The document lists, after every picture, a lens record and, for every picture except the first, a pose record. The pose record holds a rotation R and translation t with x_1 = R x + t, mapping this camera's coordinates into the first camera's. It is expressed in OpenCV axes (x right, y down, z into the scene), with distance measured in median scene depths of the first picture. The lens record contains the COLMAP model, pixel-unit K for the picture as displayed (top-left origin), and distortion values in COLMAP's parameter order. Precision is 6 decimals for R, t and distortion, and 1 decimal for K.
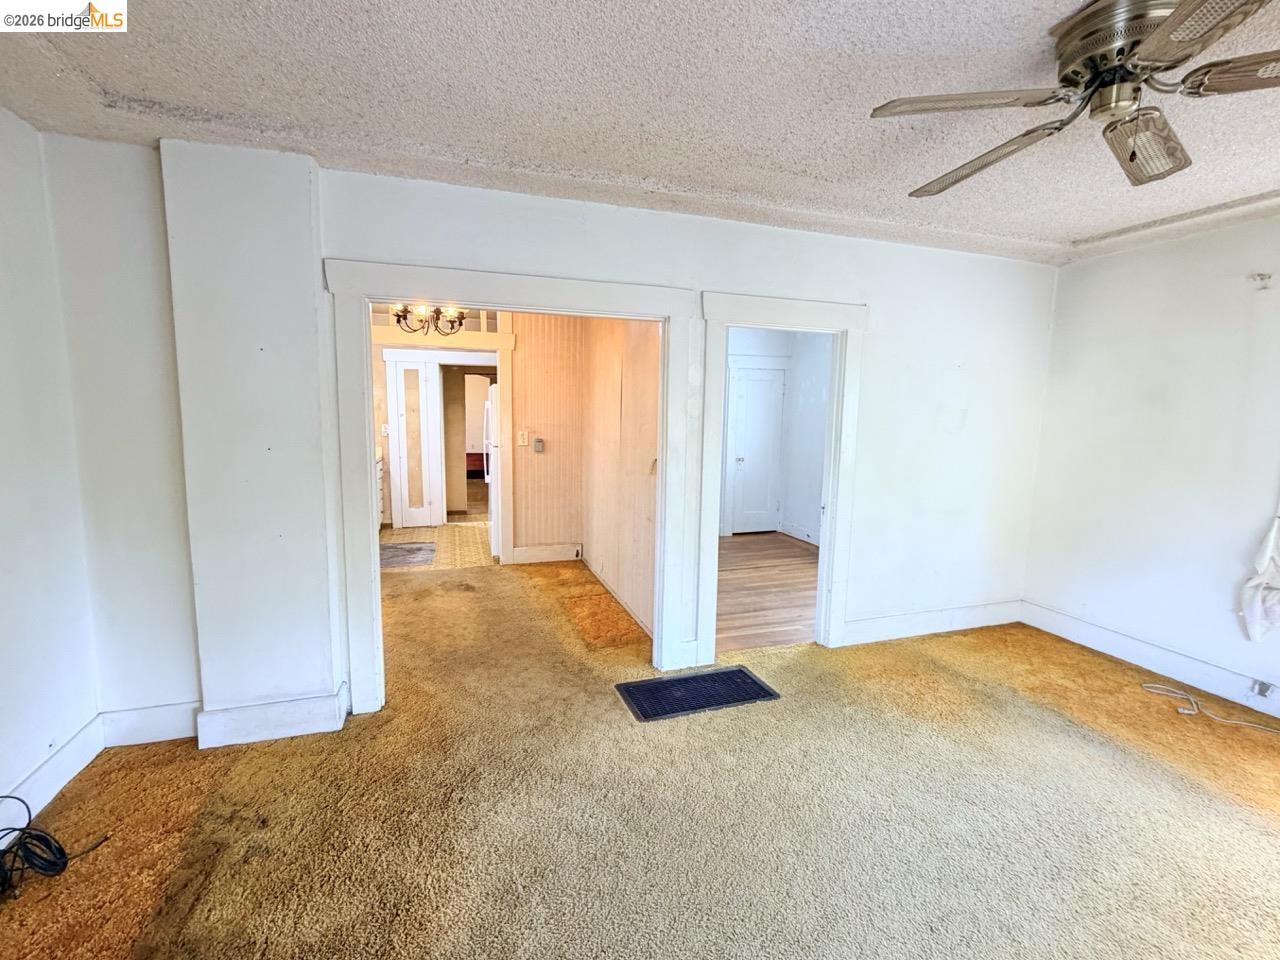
lens RADIAL K [[569.1, 0, 640.0], [0, 569.1, 480.0], [0, 0, 1]] dist [-0.001223, 0.000277]
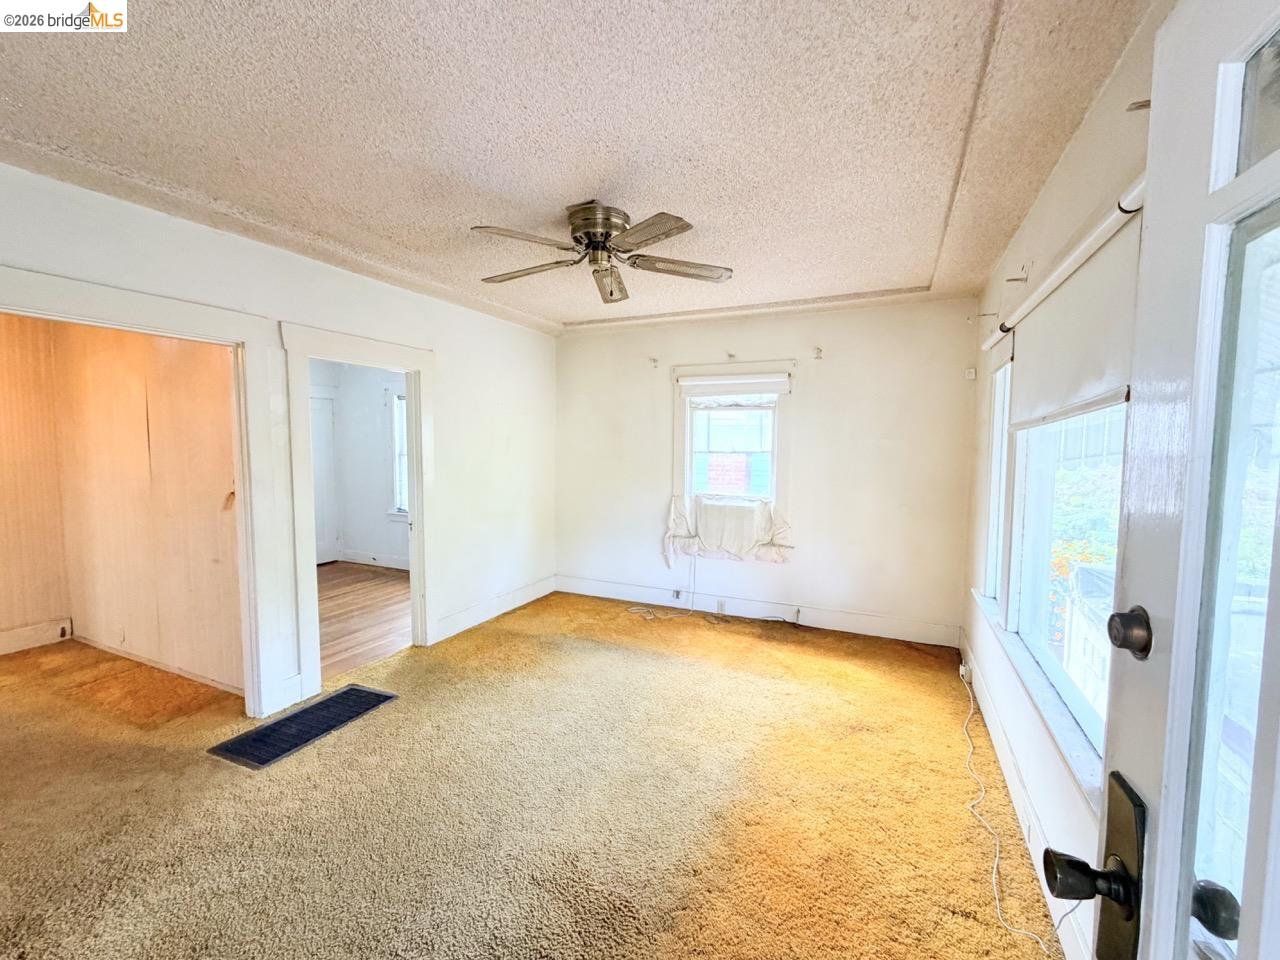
lens RADIAL K [[539.7, 0, 637.5], [0, 539.7, 481.1], [0, 0, 1]] dist [-0.000193, 0.000100]
pose [[0.691465, -0.065393, 0.719444, -0.135993], [0.096531, 0.995327, -0.002309, 0.009602], [-0.715931, 0.071045, 0.694547, -0.077086]]
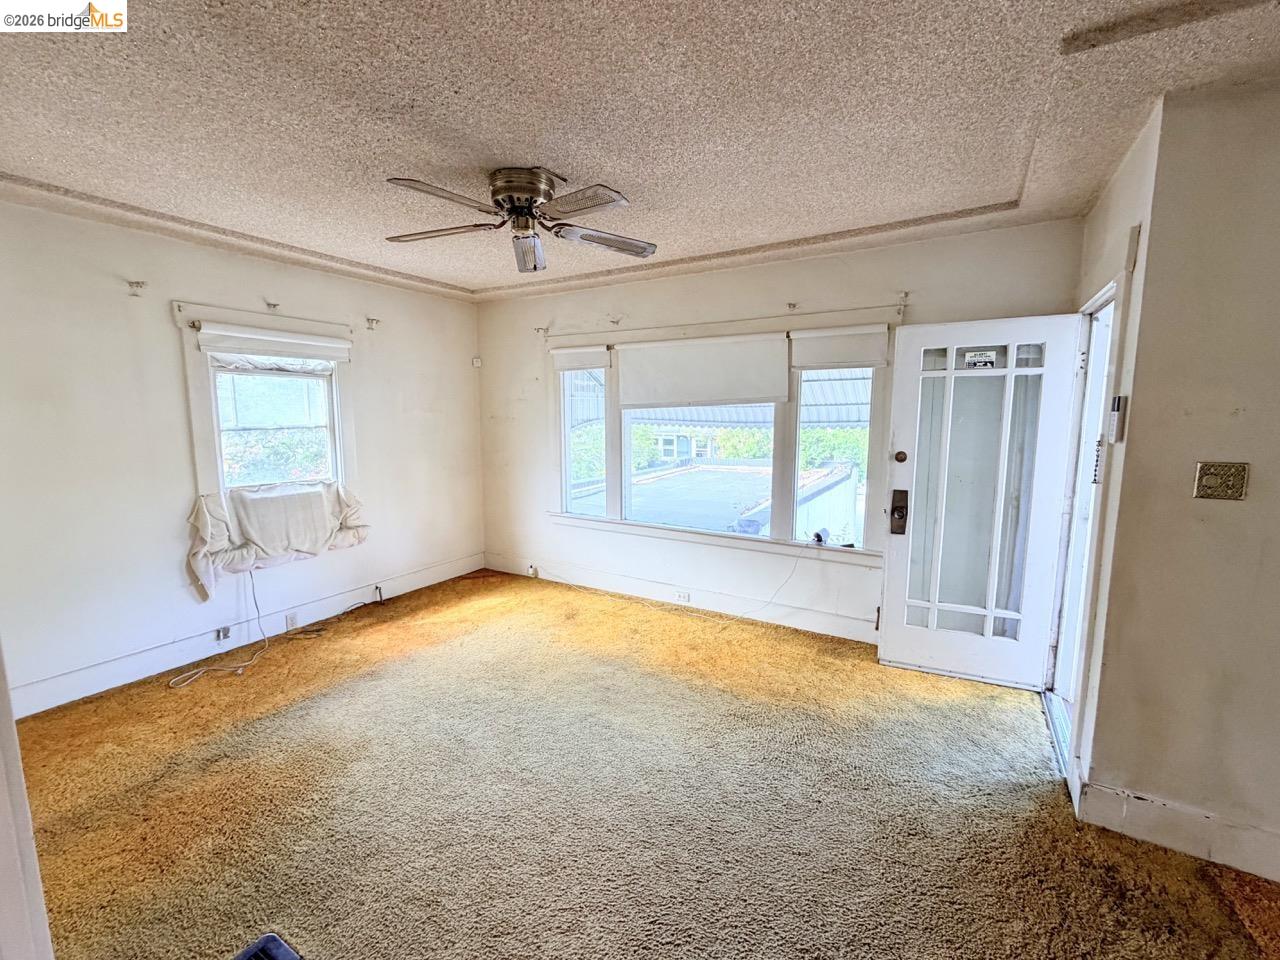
lens RADIAL K [[539.7, 0, 637.5], [0, 539.7, 481.1], [0, 0, 1]] dist [-0.000193, 0.000100]
pose [[-0.645004, -0.113192, 0.755750, -0.278639], [0.085549, 0.972057, 0.218602, -0.111920], [-0.759376, 0.205653, -0.617297, 0.811339]]
